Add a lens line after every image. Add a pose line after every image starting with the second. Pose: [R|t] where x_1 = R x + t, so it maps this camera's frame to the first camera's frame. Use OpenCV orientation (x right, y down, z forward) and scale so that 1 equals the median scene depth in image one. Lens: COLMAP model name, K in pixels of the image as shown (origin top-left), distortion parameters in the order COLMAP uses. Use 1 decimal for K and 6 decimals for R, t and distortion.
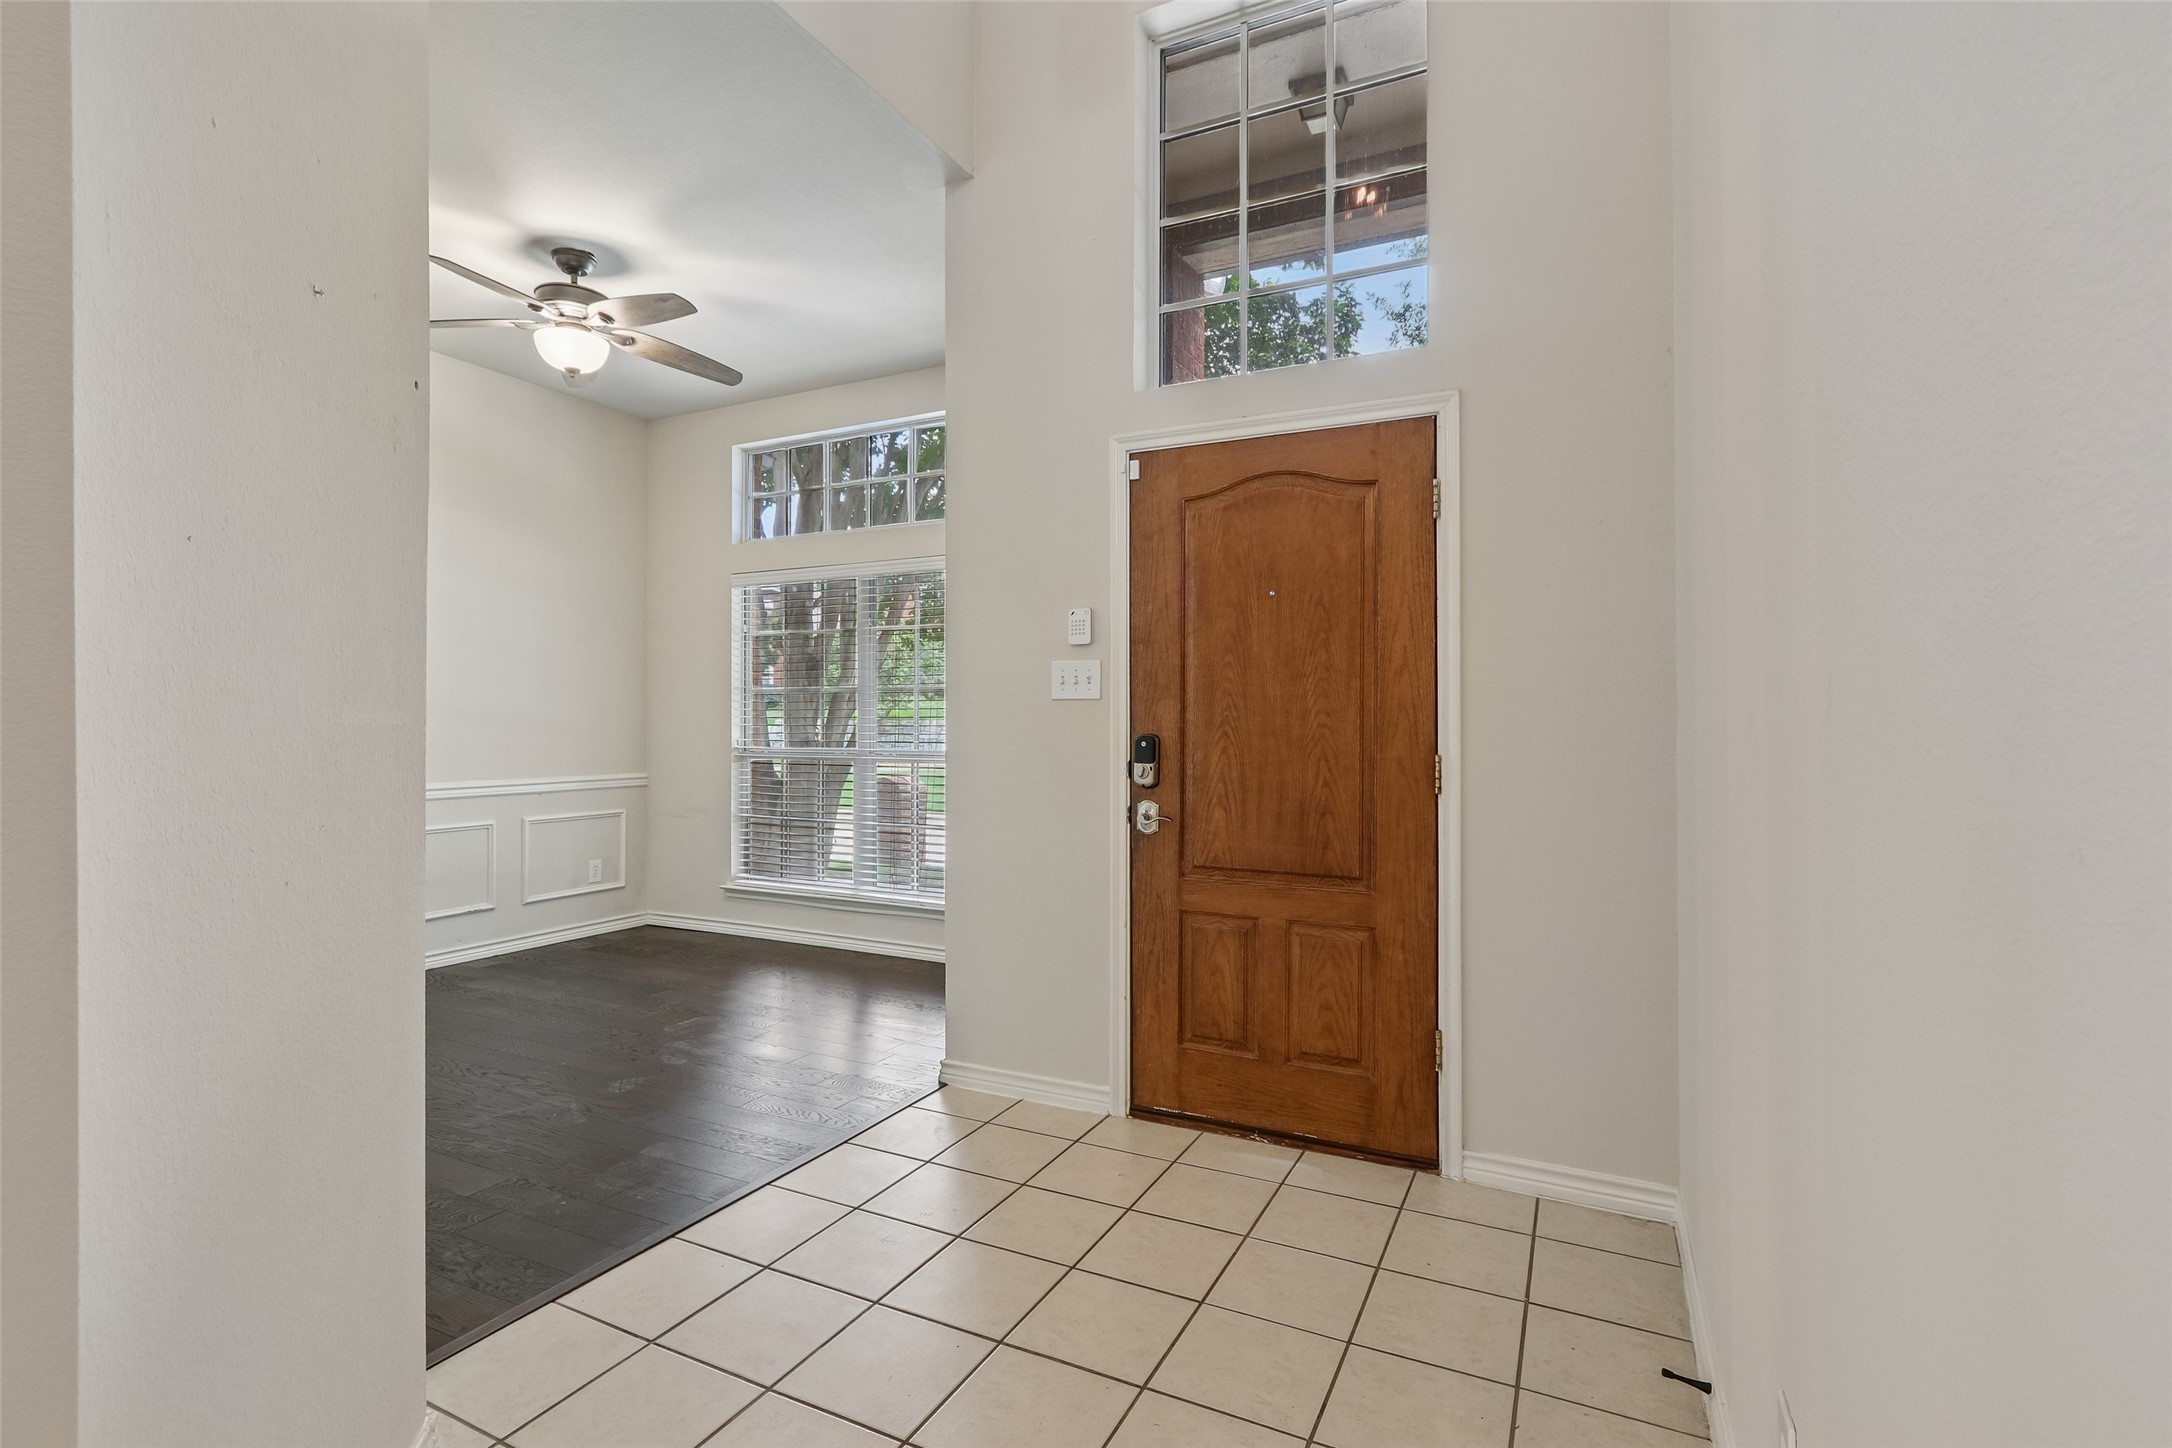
lens RADIAL K [[1009.8, 0, 1098.8], [0, 1009.8, 723.7], [0, 0, 1]] dist [-0.006600, 0.005030]
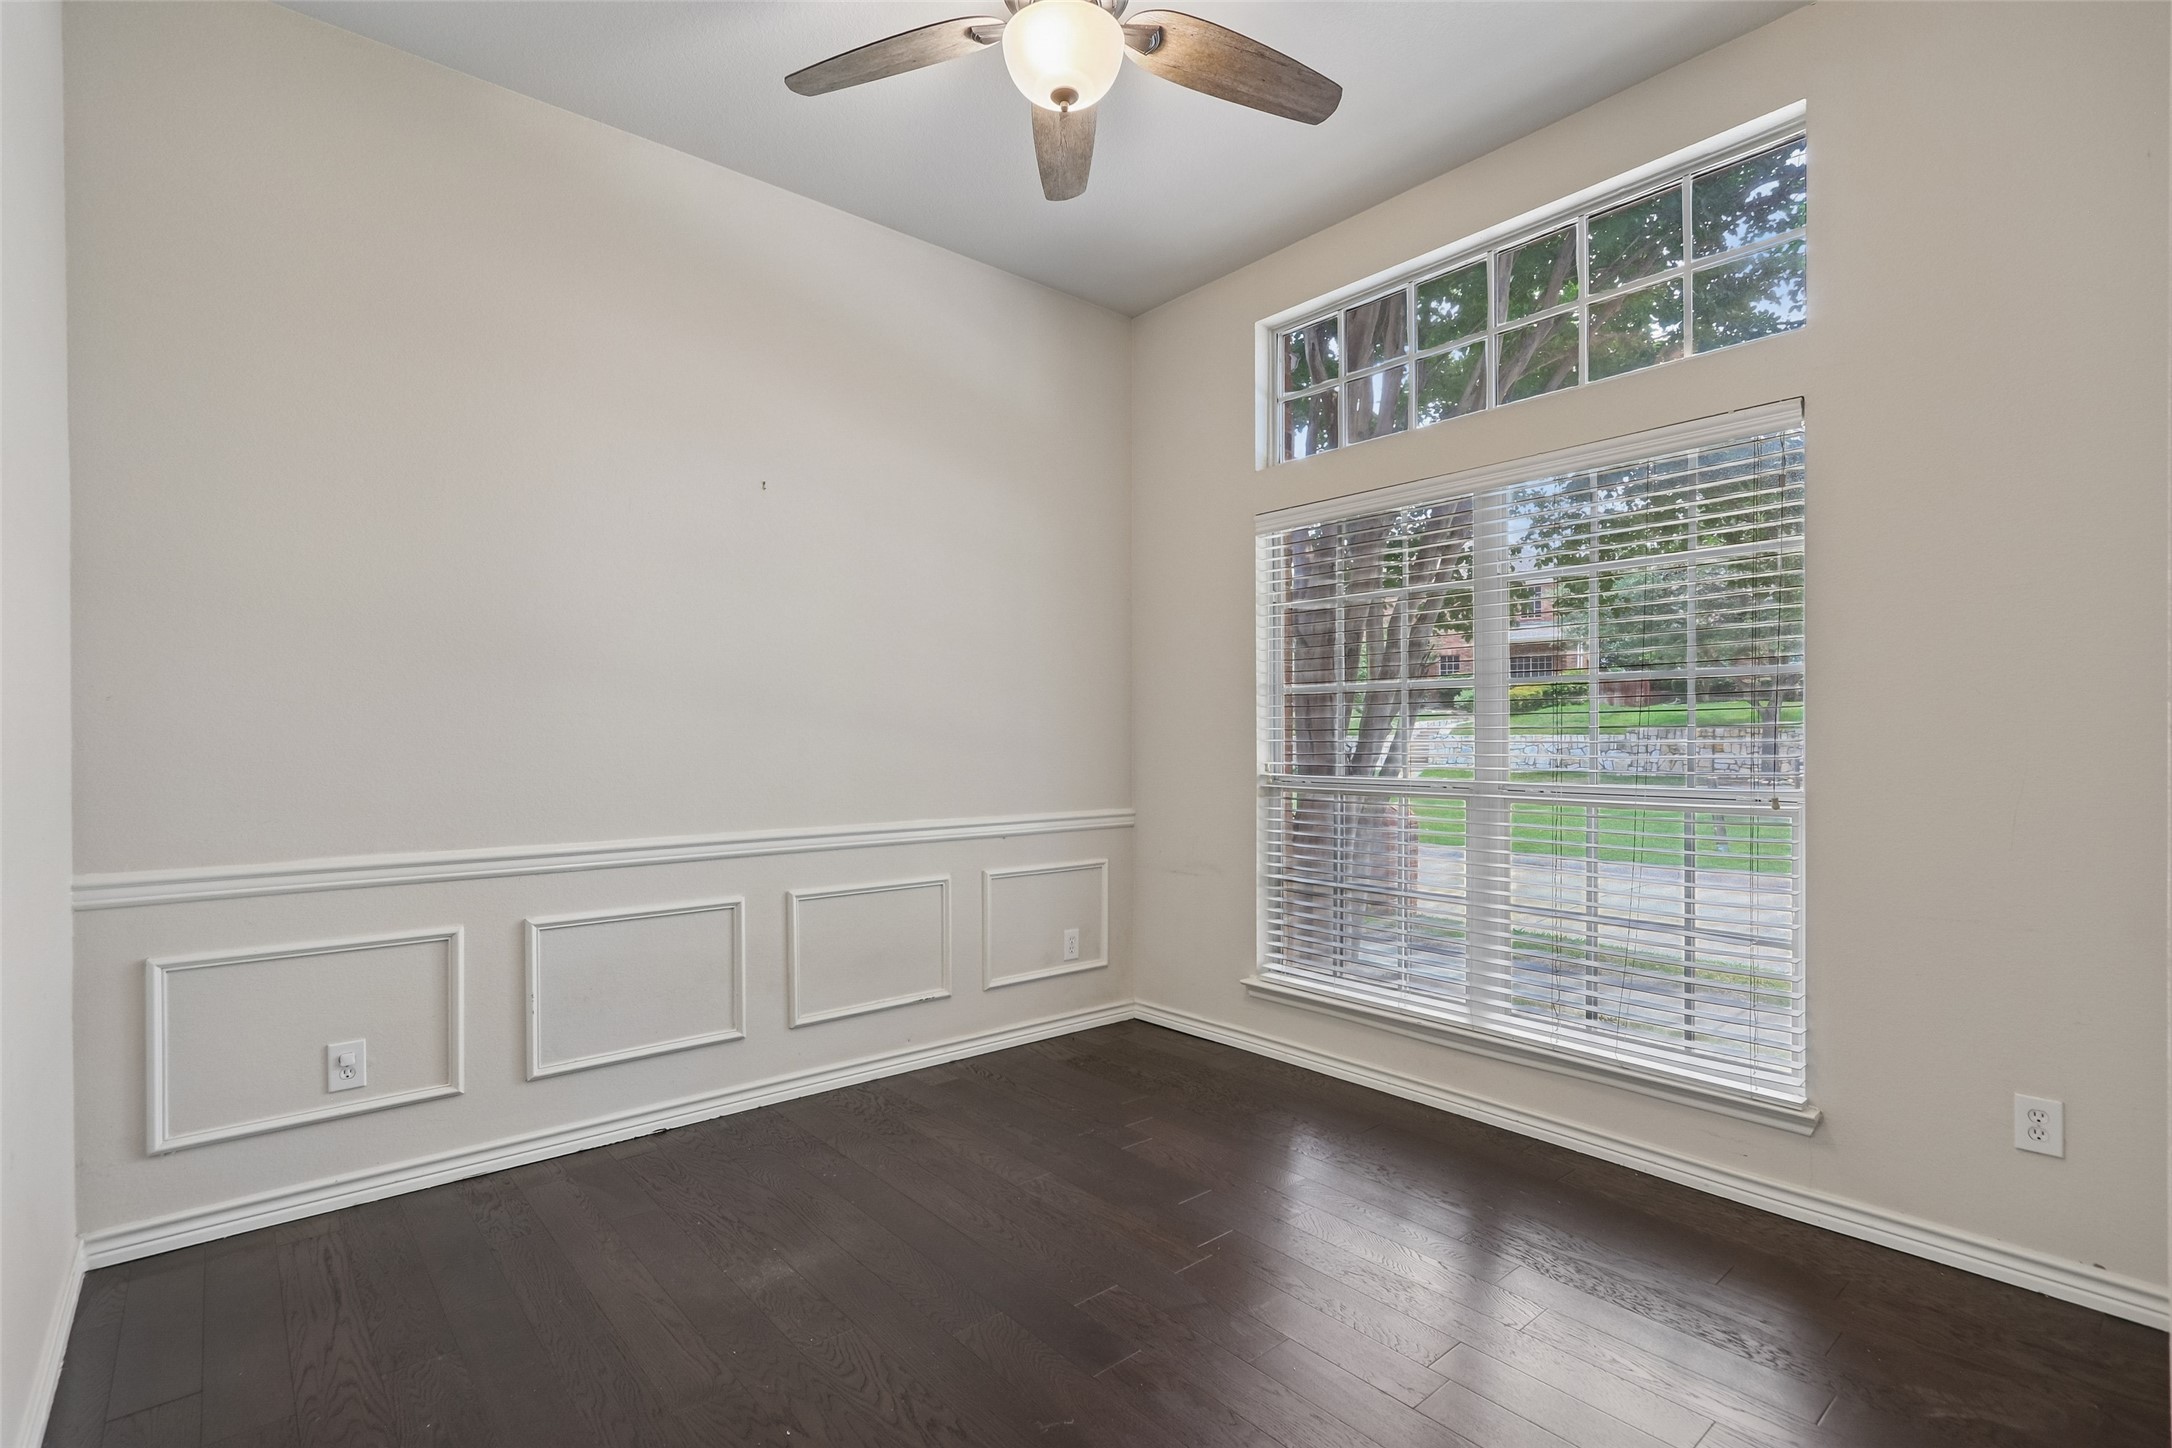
lens RADIAL K [[1009.8, 0, 1082.1], [0, 1009.8, 732.4], [0, 0, 1]] dist [-0.006600, 0.005030]
pose [[0.916163, -0.008279, -0.400720, -0.200890], [0.007700, 0.999966, -0.003055, -0.003627], [0.400731, -0.000287, 0.916196, 0.339466]]
